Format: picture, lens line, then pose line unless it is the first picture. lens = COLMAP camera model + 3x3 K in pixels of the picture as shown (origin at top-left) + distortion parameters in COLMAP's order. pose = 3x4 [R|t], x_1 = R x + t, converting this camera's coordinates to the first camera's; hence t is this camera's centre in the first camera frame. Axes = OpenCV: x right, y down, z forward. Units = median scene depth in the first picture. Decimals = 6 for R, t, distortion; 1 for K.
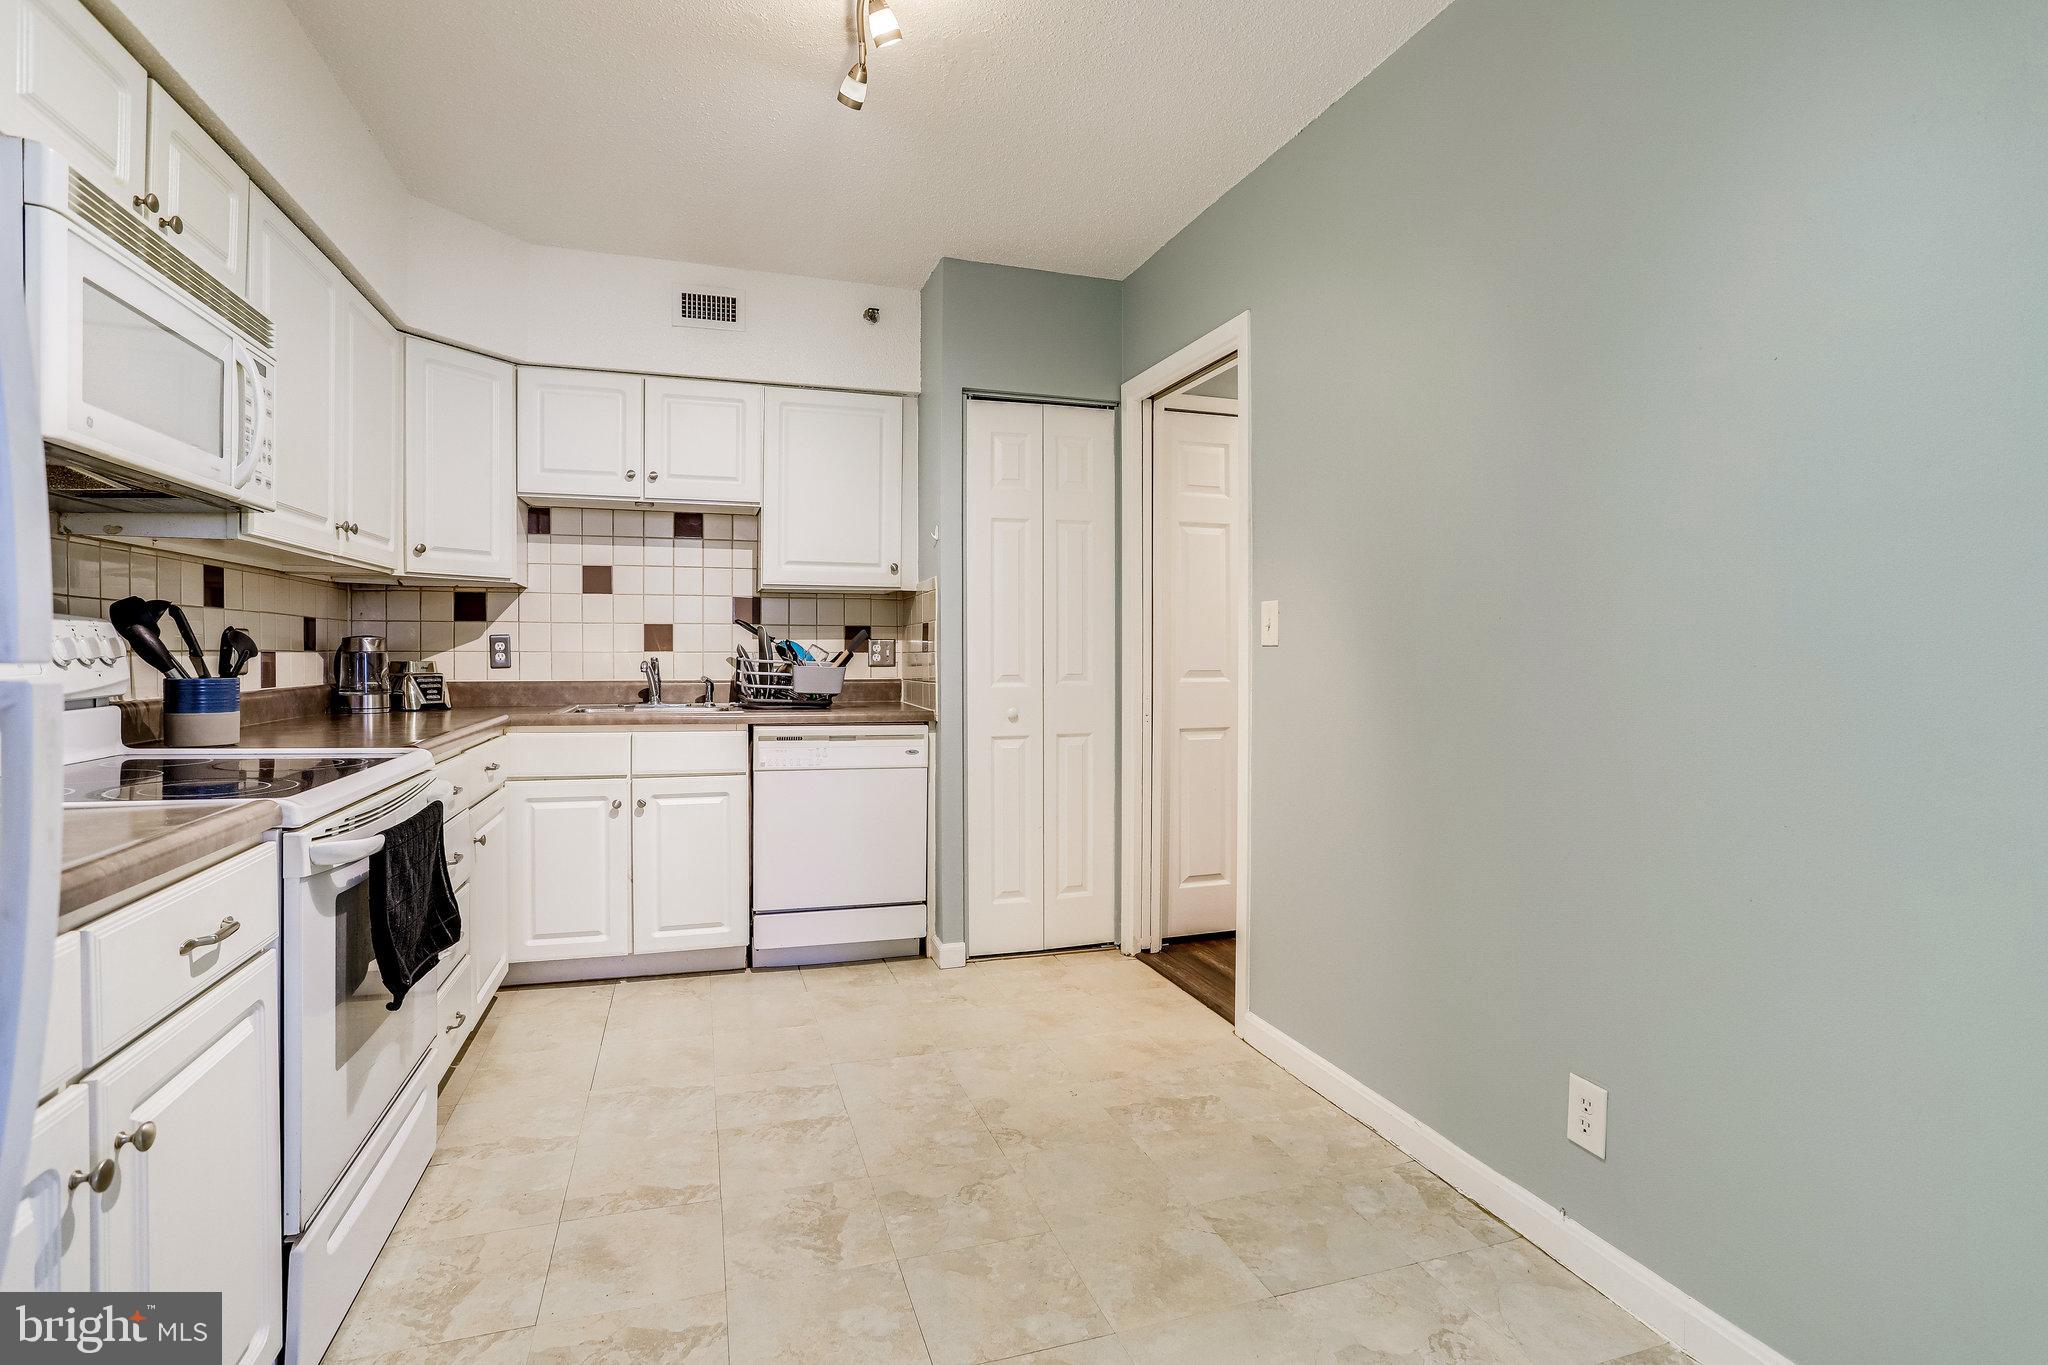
lens RADIAL K [[999.1, 0, 1023.1], [0, 999.1, 659.7], [0, 0, 1]] dist [-0.059559, 0.036523]
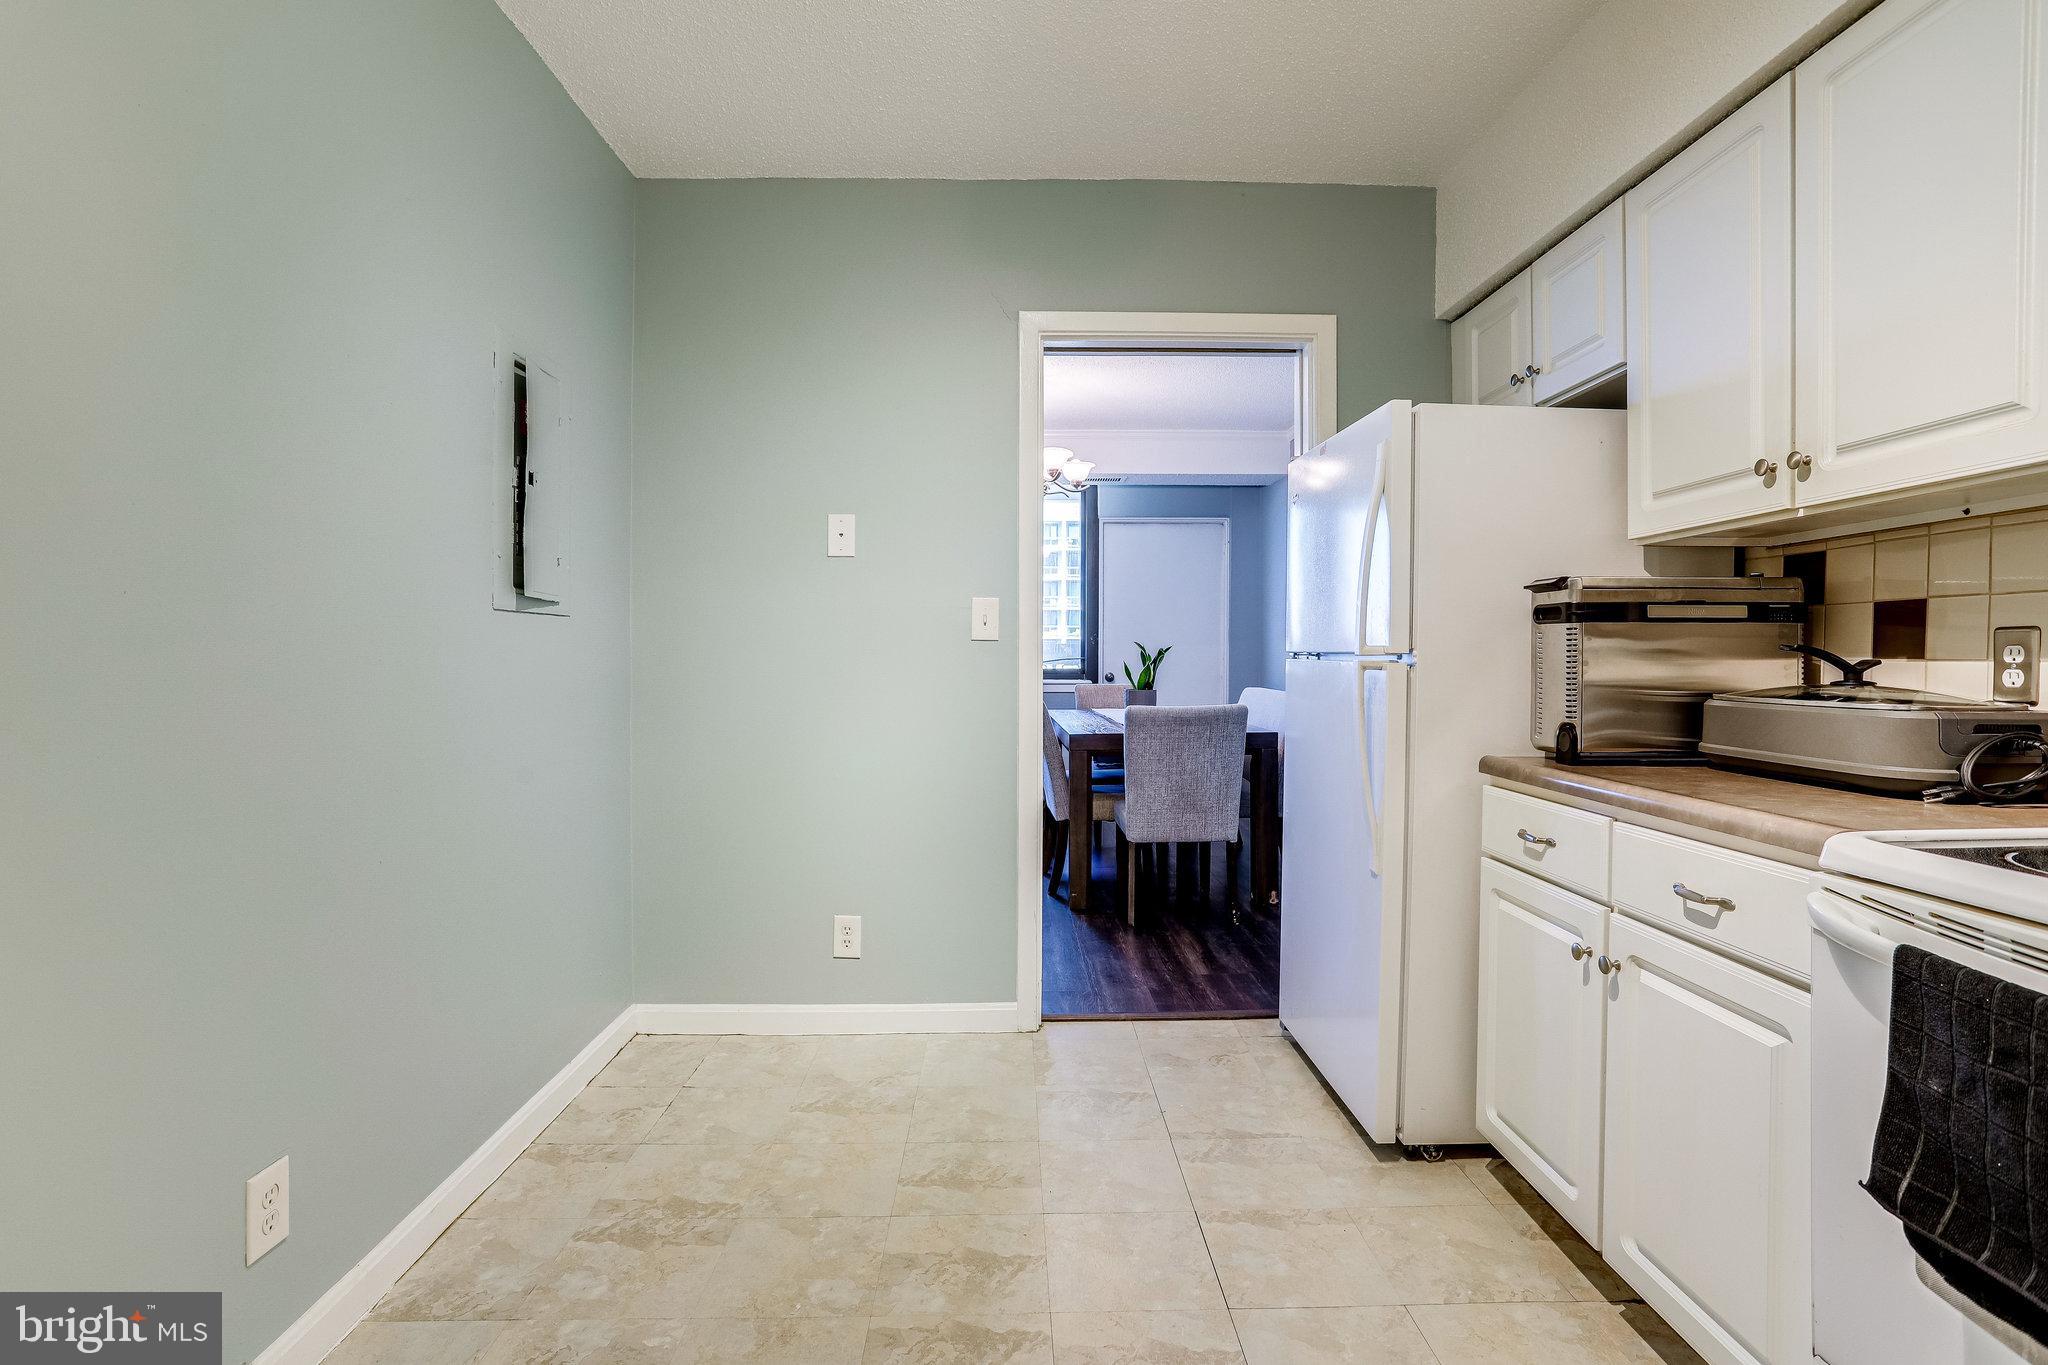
lens RADIAL K [[1016.7, 0, 1030.7], [0, 1016.7, 664.0], [0, 0, 1]] dist [-0.053868, 0.034325]
pose [[-0.956231, -0.007132, 0.292527, -0.152901], [-0.000864, 0.999767, 0.021553, -0.008118], [-0.292613, 0.020357, -0.956014, 0.881973]]
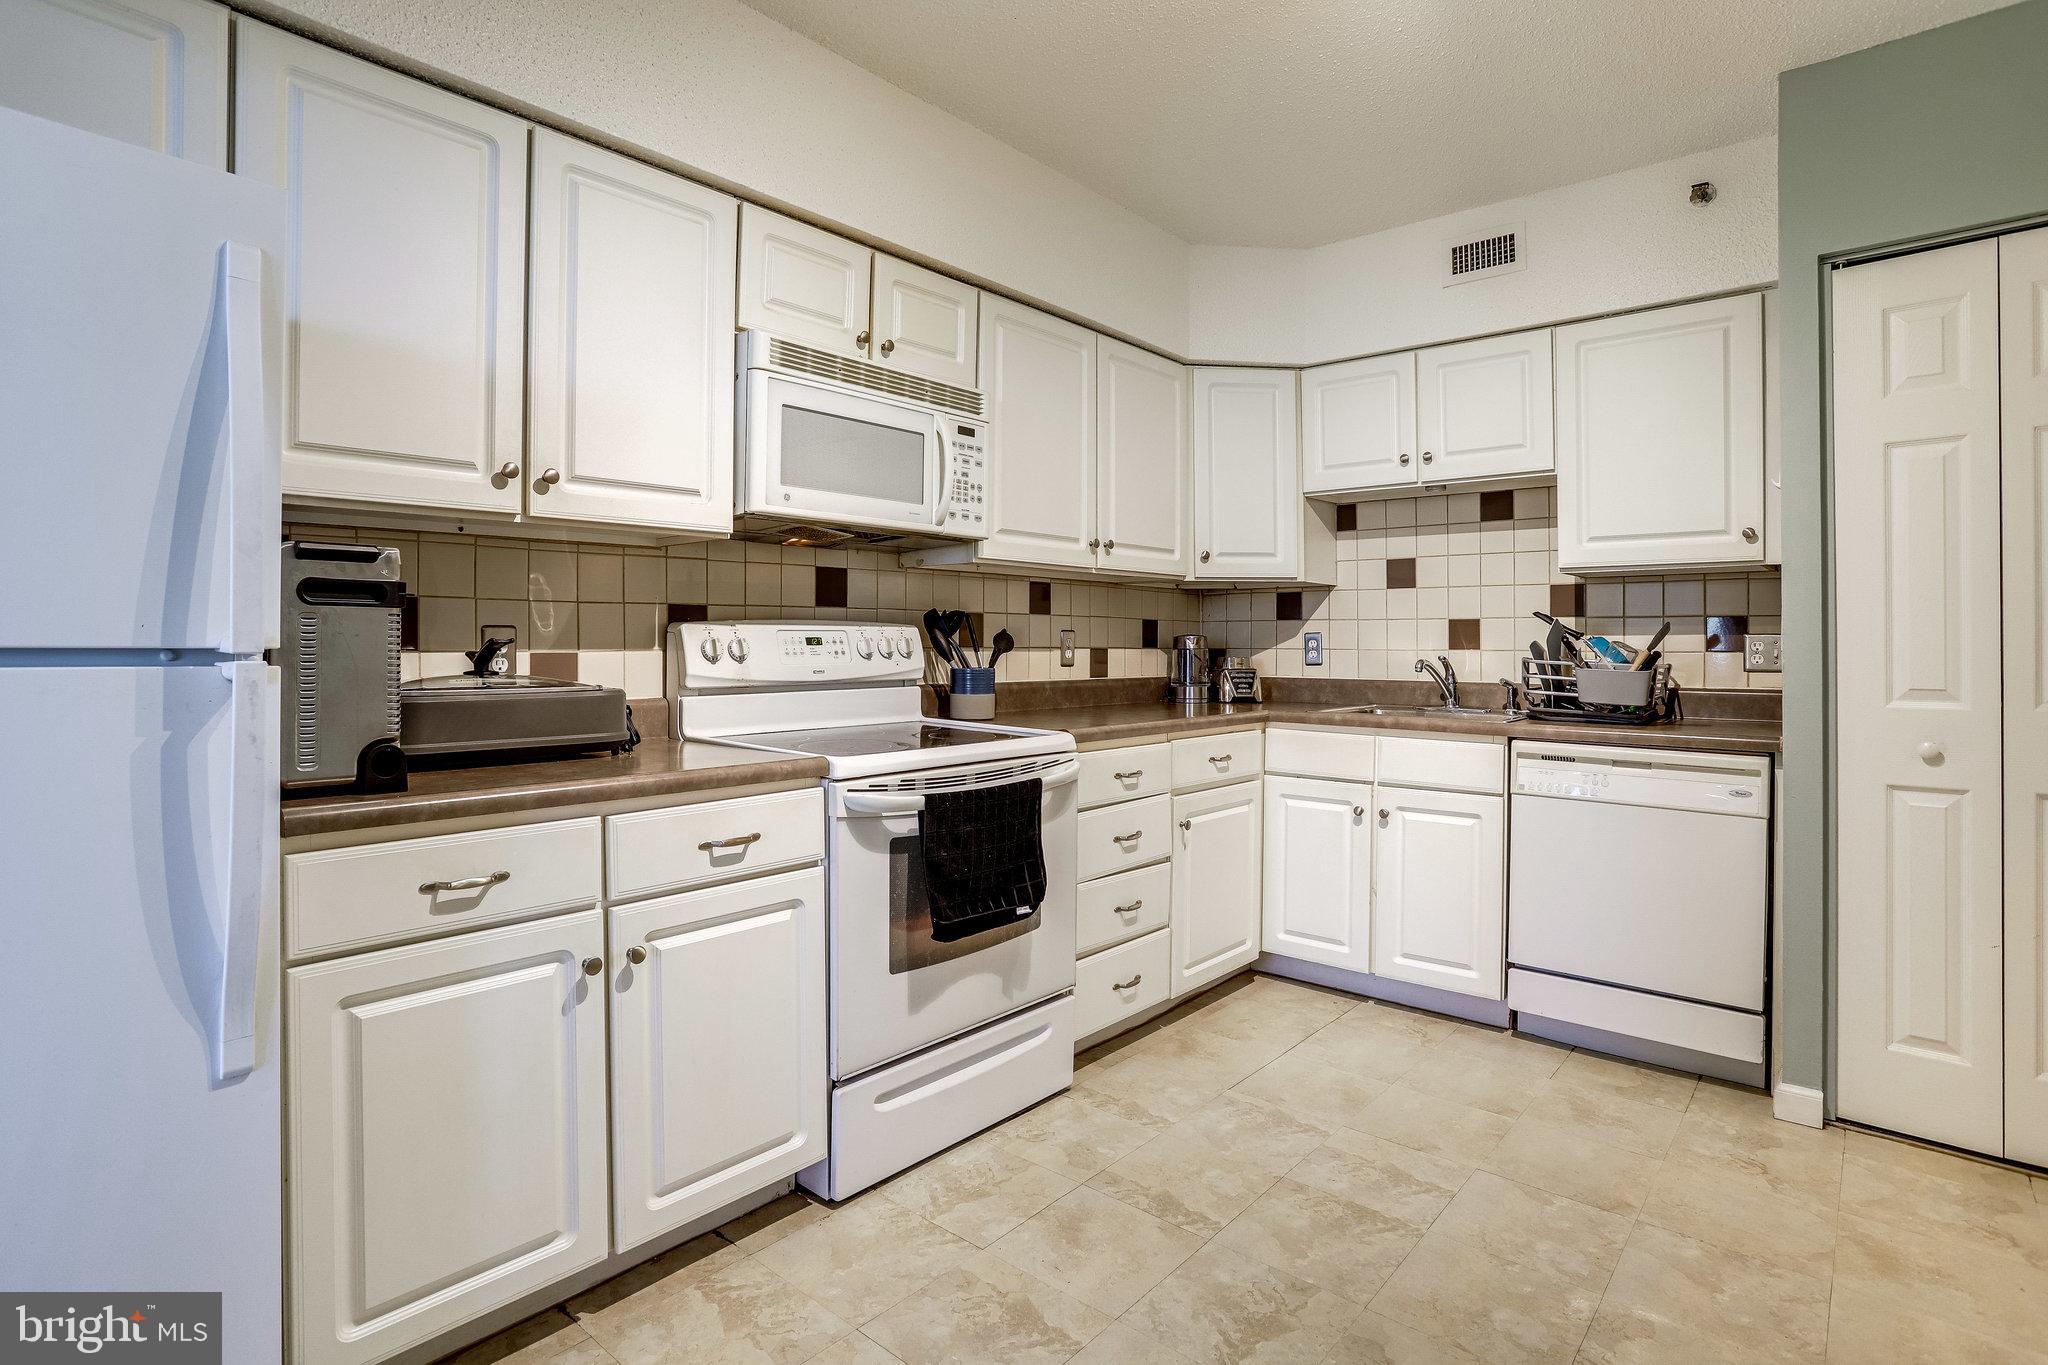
lens RADIAL K [[1040.0, 0, 1018.1], [0, 1040.0, 635.1], [0, 0, 1]] dist [-0.072869, 0.046837]
pose [[0.510086, -0.007999, -0.860086, 0.268433], [-0.010515, 0.999824, -0.015534, -0.003214], [0.860059, 0.016967, 0.509912, 0.213625]]
